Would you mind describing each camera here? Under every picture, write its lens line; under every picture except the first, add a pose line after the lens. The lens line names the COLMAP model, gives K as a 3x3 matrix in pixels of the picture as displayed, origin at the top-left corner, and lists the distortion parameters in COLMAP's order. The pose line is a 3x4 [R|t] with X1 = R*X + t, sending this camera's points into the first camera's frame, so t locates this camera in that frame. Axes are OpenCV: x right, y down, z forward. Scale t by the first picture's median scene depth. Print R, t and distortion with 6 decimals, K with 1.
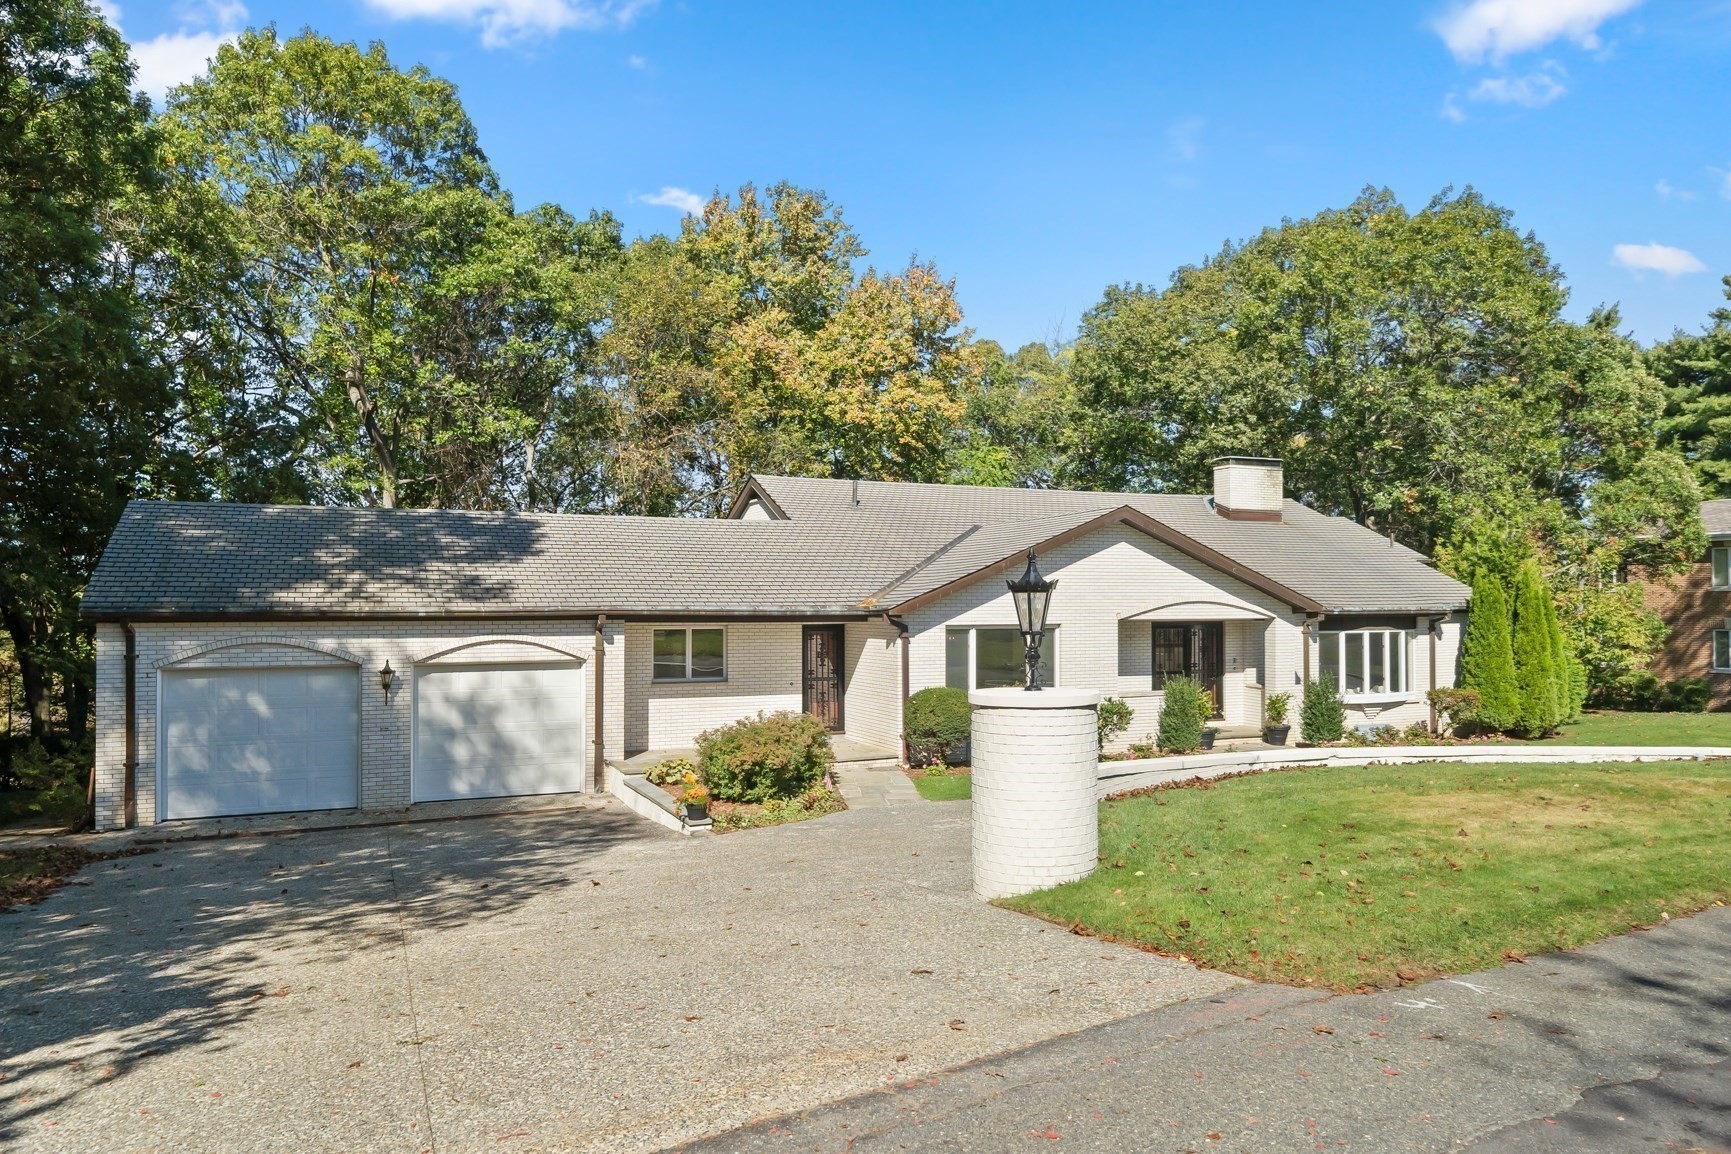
lens RADIAL K [[1141.7, 0, 865.4], [0, 1141.7, 575.1], [0, 0, 1]] dist [0.002287, -0.000382]
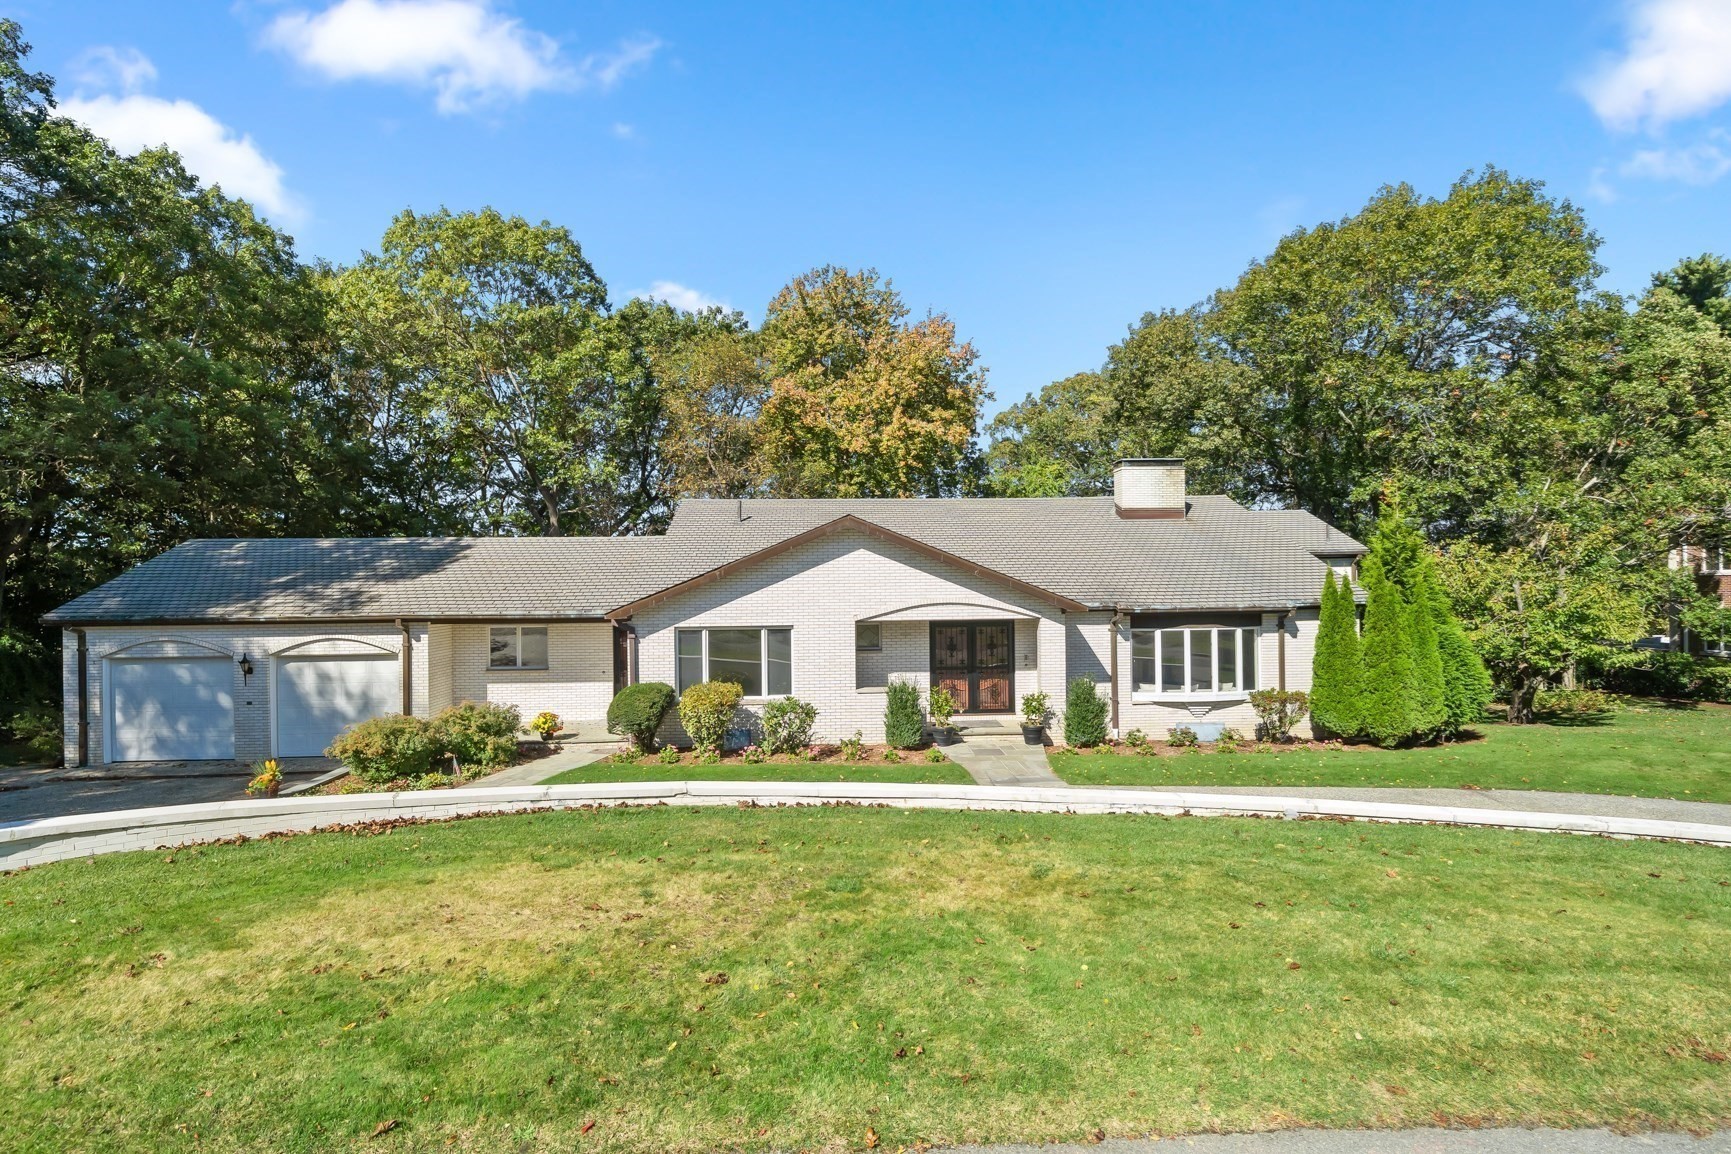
lens RADIAL K [[814.9, 0, 860.6], [0, 814.9, 575.5], [0, 0, 1]] dist [0.004276, -0.000603]
pose [[0.938665, -0.015063, -0.344500, 0.451668], [0.019077, 0.999784, 0.008264, -0.008912], [0.344301, -0.014329, 0.938750, 0.266637]]
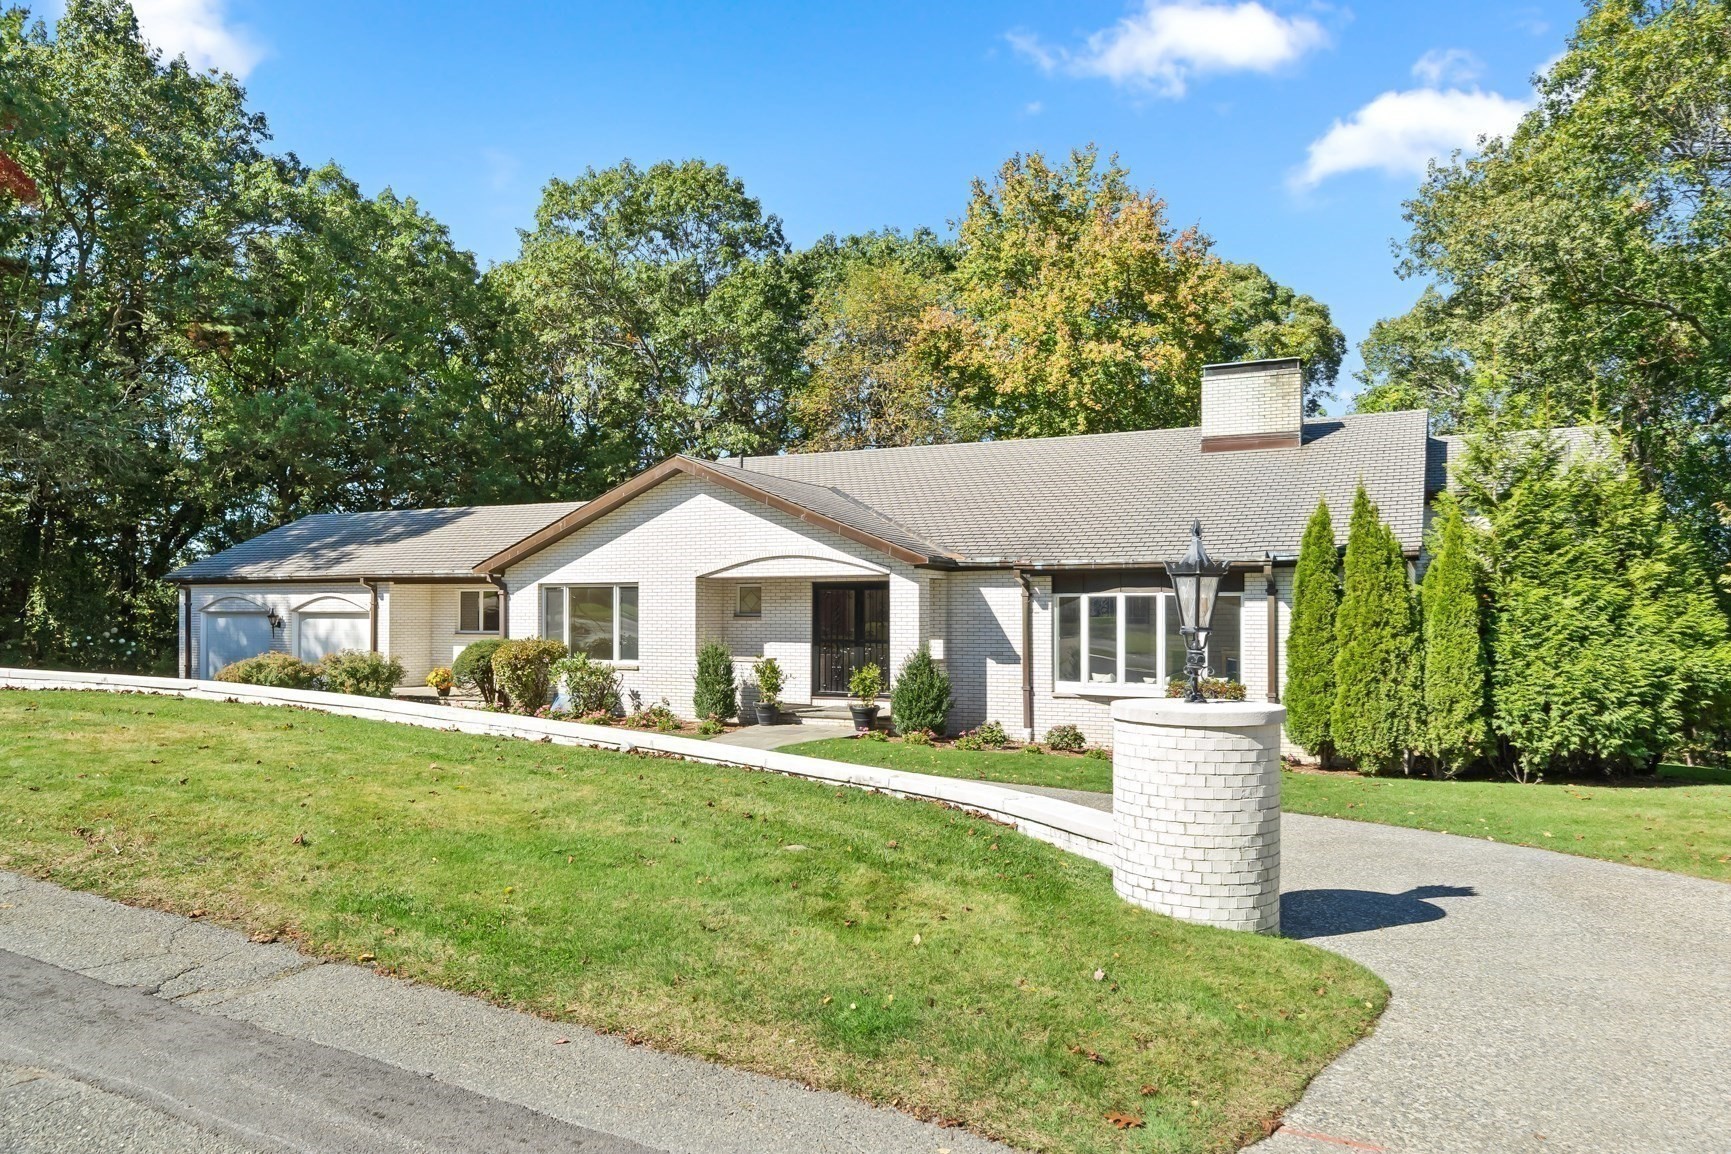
lens RADIAL K [[1098.5, 0, 870.1], [0, 1098.5, 592.3], [0, 0, 1]] dist [0.002578, 0.004151]
pose [[0.666895, -0.010641, -0.745076, 0.905221], [0.015704, 0.999877, -0.000223, 0.049525], [0.744986, -0.011552, 0.666980, 0.473008]]
